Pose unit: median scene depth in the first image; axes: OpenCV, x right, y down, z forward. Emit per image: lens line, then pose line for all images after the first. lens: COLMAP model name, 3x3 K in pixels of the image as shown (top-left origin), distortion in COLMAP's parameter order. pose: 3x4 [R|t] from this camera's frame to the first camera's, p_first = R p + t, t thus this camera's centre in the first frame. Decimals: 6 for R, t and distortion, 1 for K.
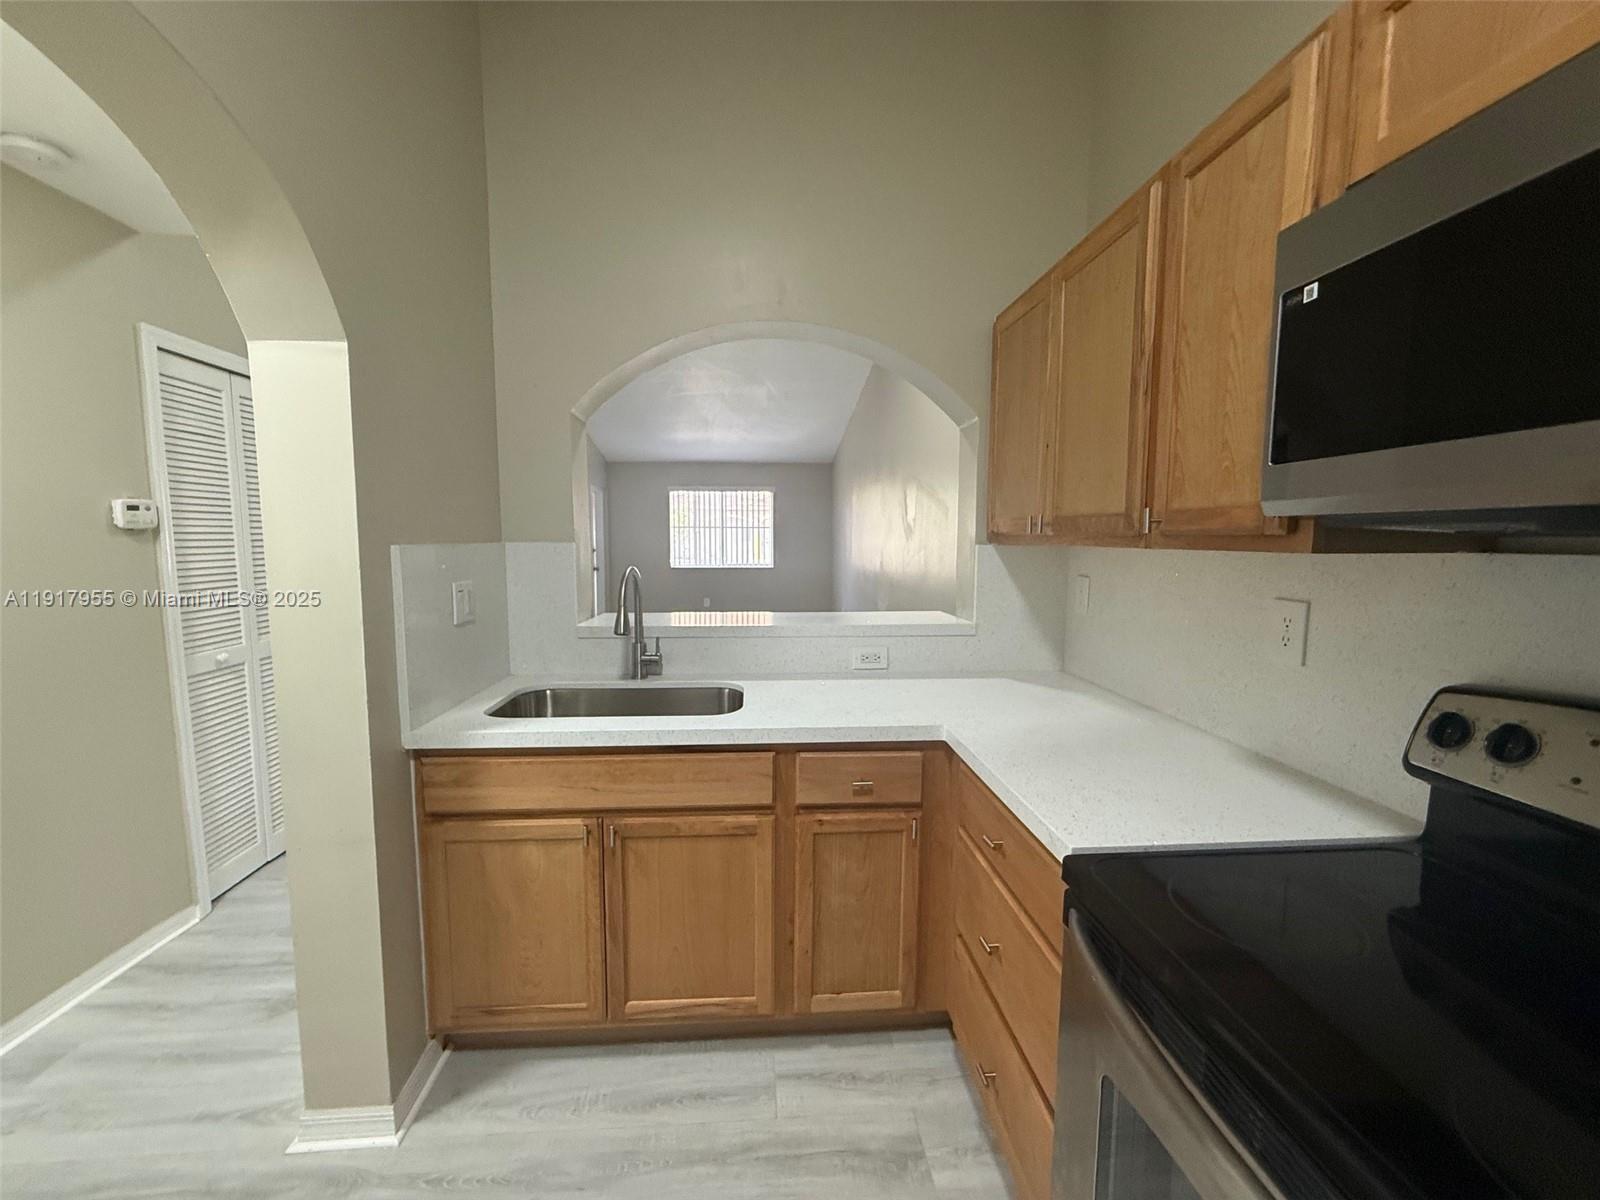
lens RADIAL K [[640.1, 0, 794.9], [0, 640.1, 599.0], [0, 0, 1]] dist [-0.001477, 0.000660]
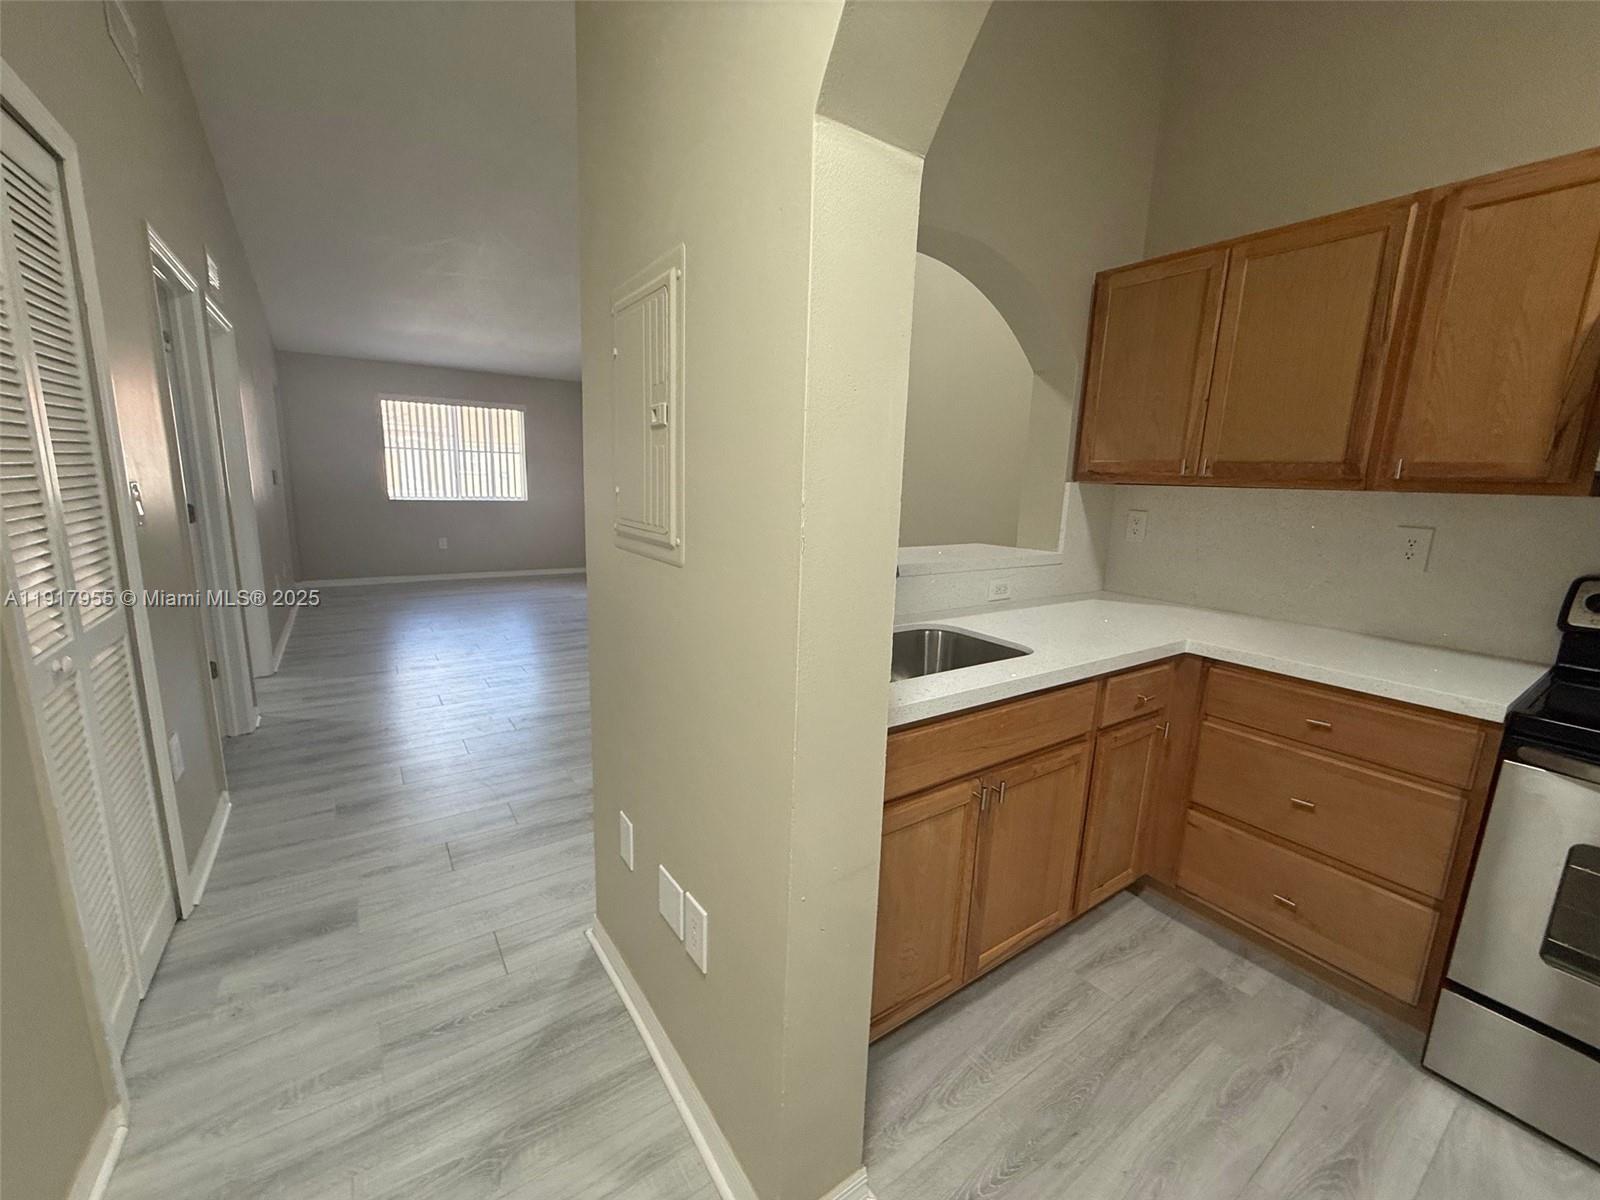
lens RADIAL K [[640.1, 0, 794.9], [0, 640.1, 599.0], [0, 0, 1]] dist [-0.001477, 0.000660]
pose [[0.860730, -0.070203, 0.504198, -0.963960], [0.018721, 0.994140, 0.106463, -0.013435], [-0.508717, -0.082197, 0.857001, 0.367997]]
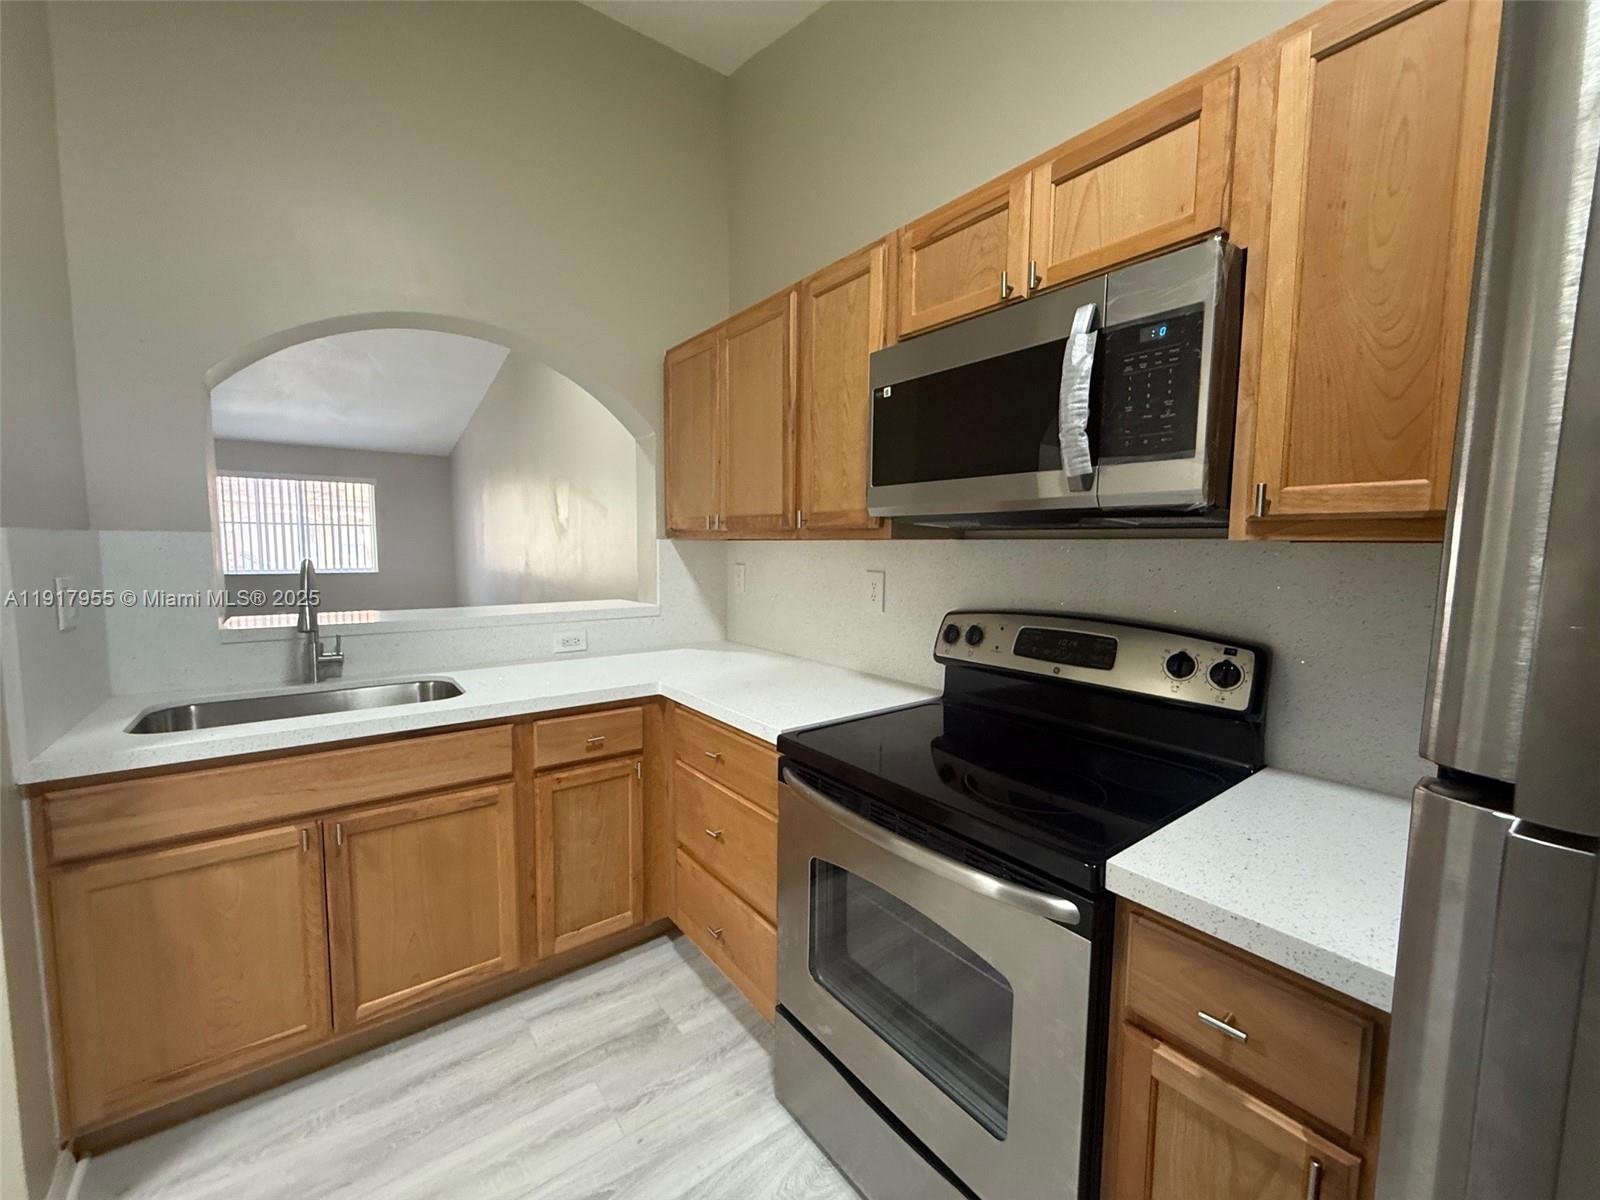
lens RADIAL K [[640.1, 0, 794.9], [0, 640.1, 599.0], [0, 0, 1]] dist [-0.001477, 0.000660]
pose [[0.835723, -0.041982, 0.547544, -0.217950], [0.045636, 0.998934, 0.006936, 0.040317], [-0.547252, 0.019191, 0.836748, -0.182337]]
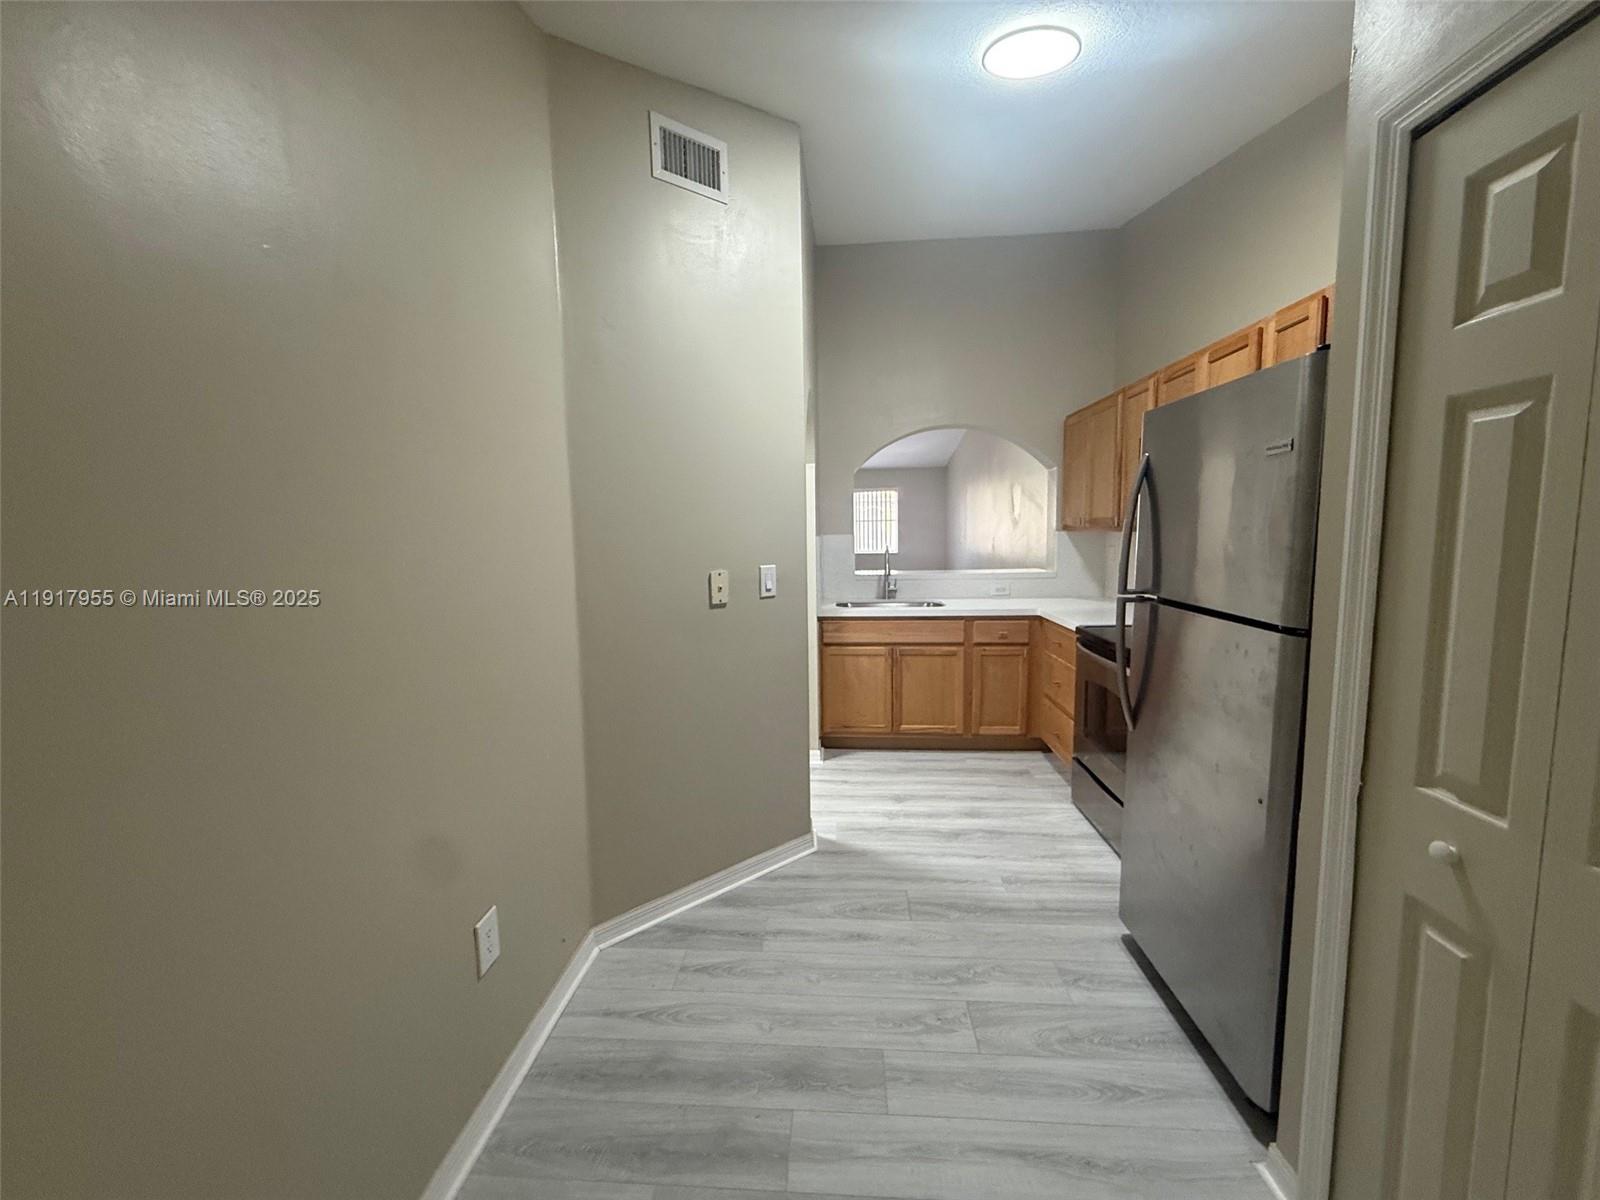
lens RADIAL K [[640.1, 0, 794.9], [0, 640.1, 599.0], [0, 0, 1]] dist [-0.001477, 0.000660]
pose [[0.989939, -0.006054, -0.141364, -0.320326], [0.008048, 0.999876, 0.013540, 0.122710], [0.141265, -0.014541, 0.989865, -1.450858]]
